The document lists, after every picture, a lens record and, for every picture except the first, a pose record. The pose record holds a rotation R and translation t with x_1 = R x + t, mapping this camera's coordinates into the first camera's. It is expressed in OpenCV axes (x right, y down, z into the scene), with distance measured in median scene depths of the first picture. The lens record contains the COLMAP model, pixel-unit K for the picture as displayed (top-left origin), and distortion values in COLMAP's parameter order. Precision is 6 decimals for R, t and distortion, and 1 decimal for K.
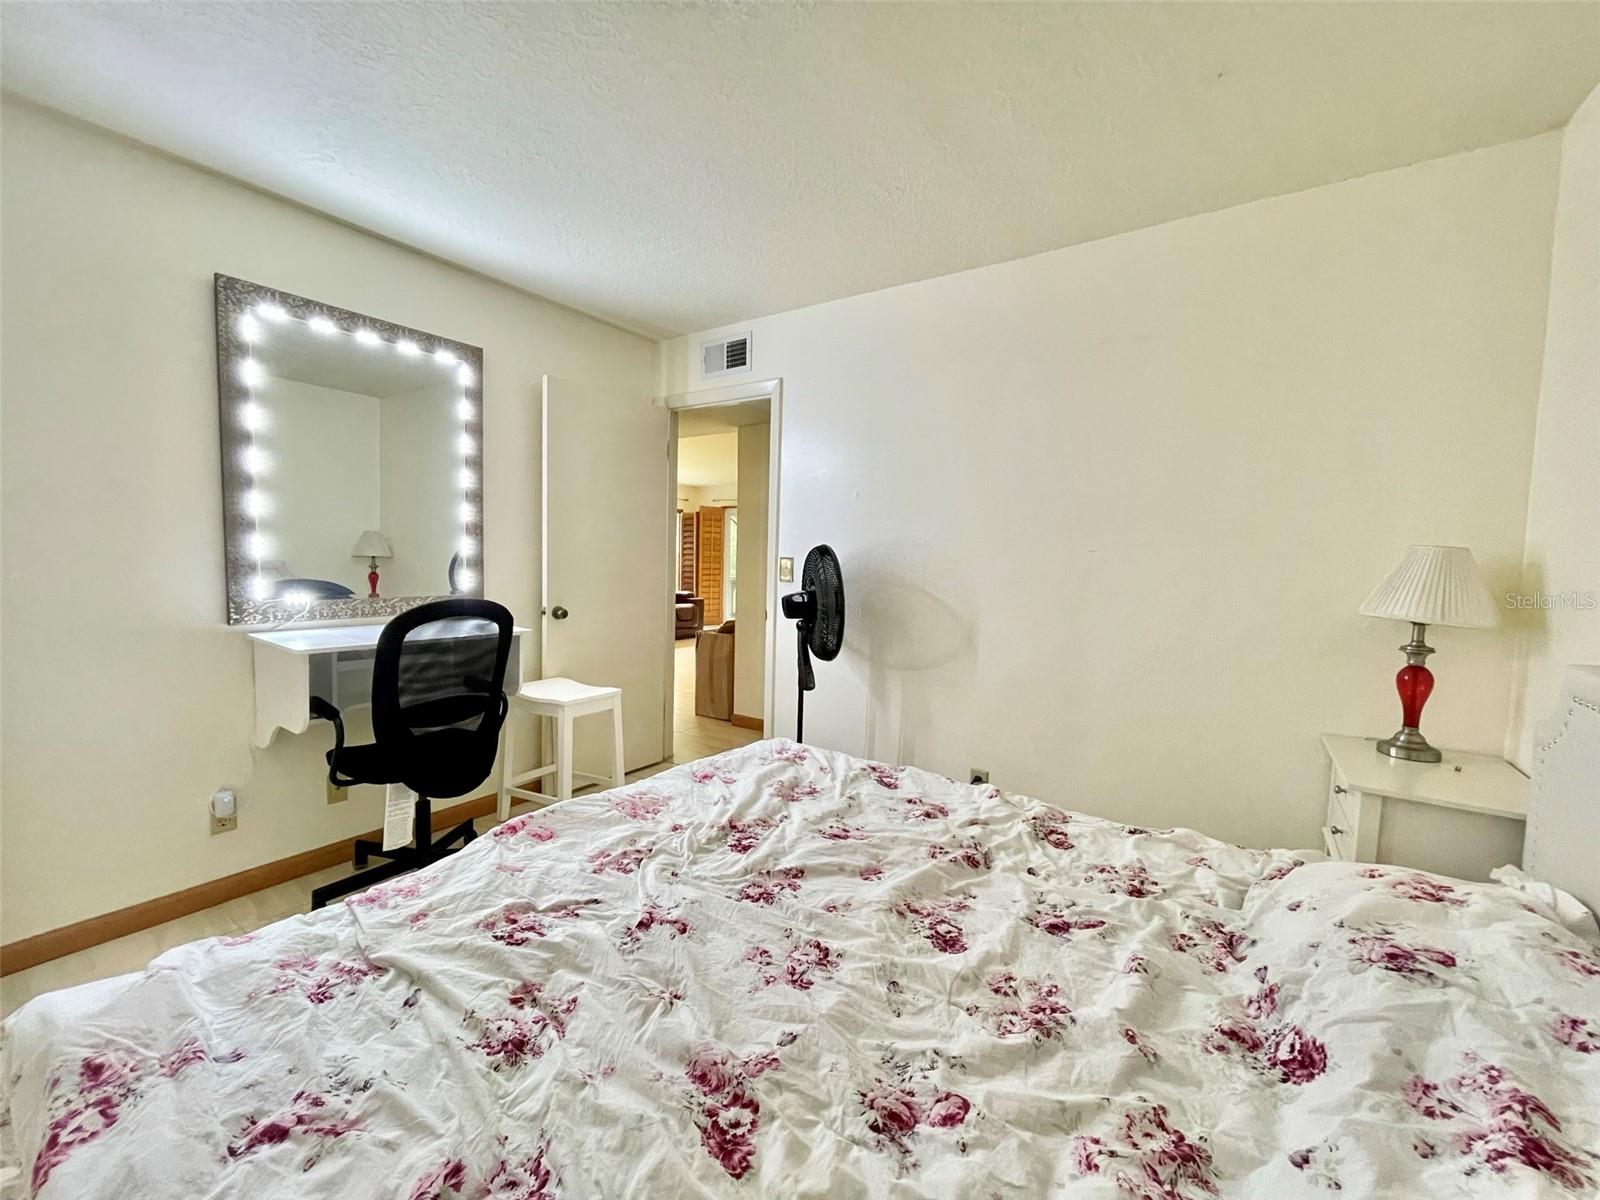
lens RADIAL K [[645.9, 0, 792.8], [0, 645.9, 598.7], [0, 0, 1]] dist [-0.001315, -0.000177]
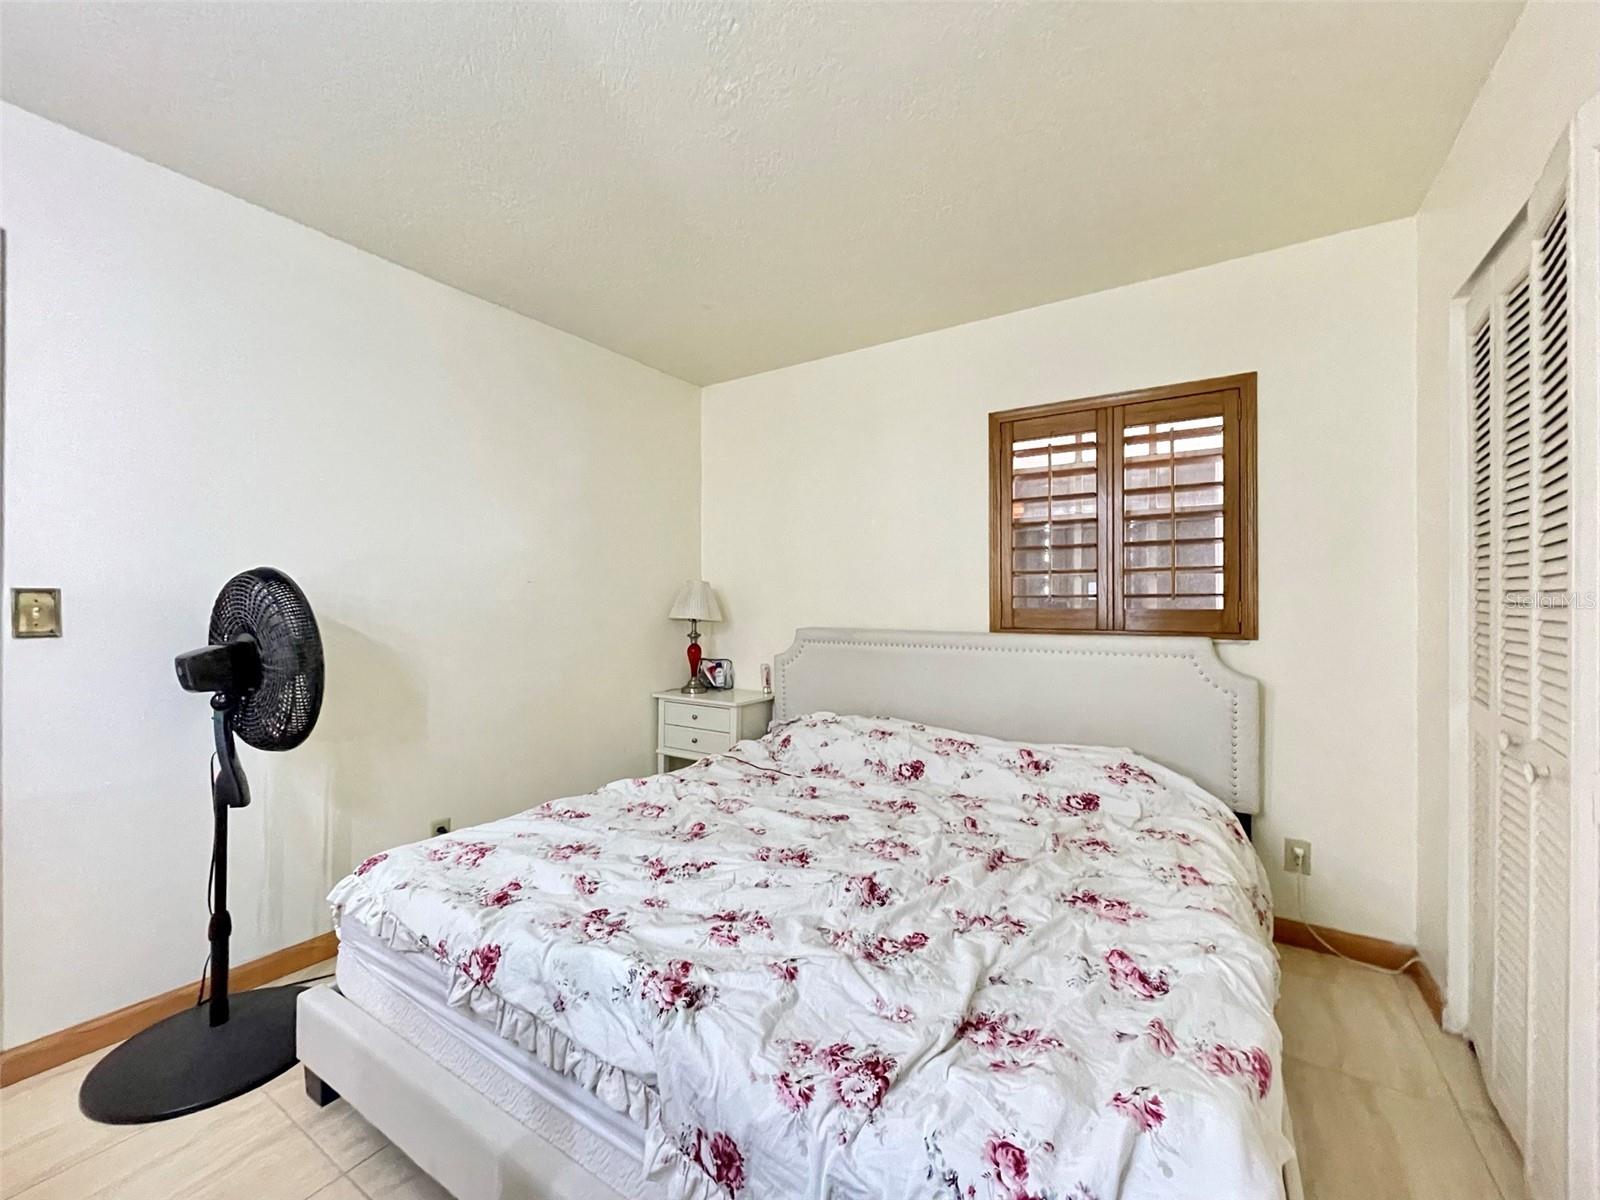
lens RADIAL K [[645.9, 0, 794.2], [0, 645.9, 598.2], [0, 0, 1]] dist [-0.001315, -0.000177]
pose [[-0.022715, -0.022816, 0.999482, -0.950224], [0.060665, 0.997866, 0.024158, -0.058278], [-0.997900, 0.061182, -0.021283, 0.748057]]
